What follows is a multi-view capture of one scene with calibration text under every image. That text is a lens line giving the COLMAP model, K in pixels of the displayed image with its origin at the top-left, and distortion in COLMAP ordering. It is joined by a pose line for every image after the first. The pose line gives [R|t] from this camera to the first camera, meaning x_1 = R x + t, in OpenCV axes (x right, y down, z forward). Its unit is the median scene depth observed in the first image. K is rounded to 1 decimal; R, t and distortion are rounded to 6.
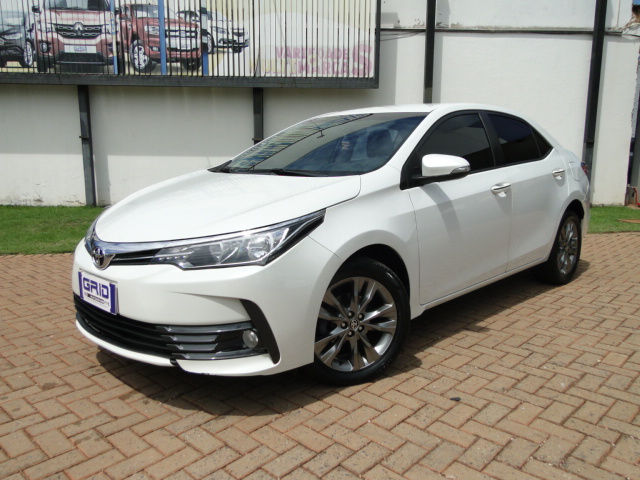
lens RADIAL K [[527.5, 0, 320.0], [0, 527.5, 240.0], [0, 0, 1]] dist [0.009454, 0.006119]
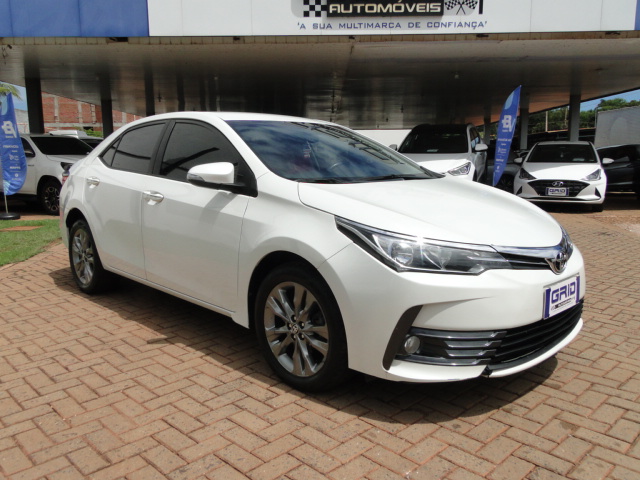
lens RADIAL K [[527.9, 0, 317.3], [0, 527.9, 240.2], [0, 0, 1]] dist [0.010103, 0.001501]
pose [[0.037324, -0.152047, 0.987668, -1.343179], [0.166351, 0.975512, 0.143889, -0.217417], [-0.985360, 0.158930, 0.061703, 1.304892]]
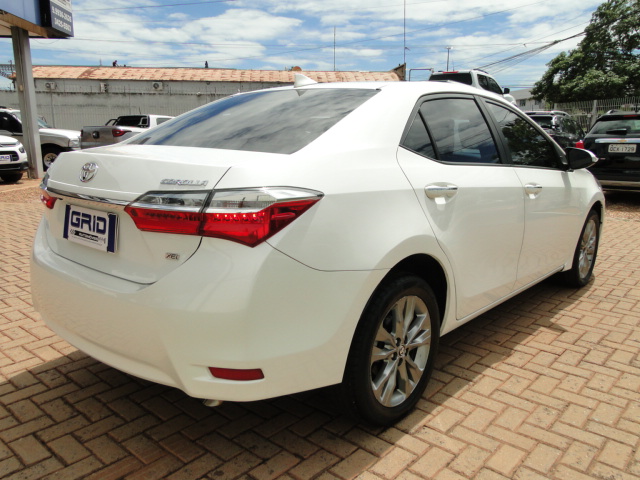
lens RADIAL K [[527.9, 0, 317.3], [0, 527.9, 240.2], [0, 0, 1]] dist [0.010103, 0.001501]
pose [[-0.998909, 0.001773, -0.046674, 0.509129], [-0.014980, 0.934331, 0.356091, -0.511519], [0.044240, 0.356401, -0.933285, 2.903215]]
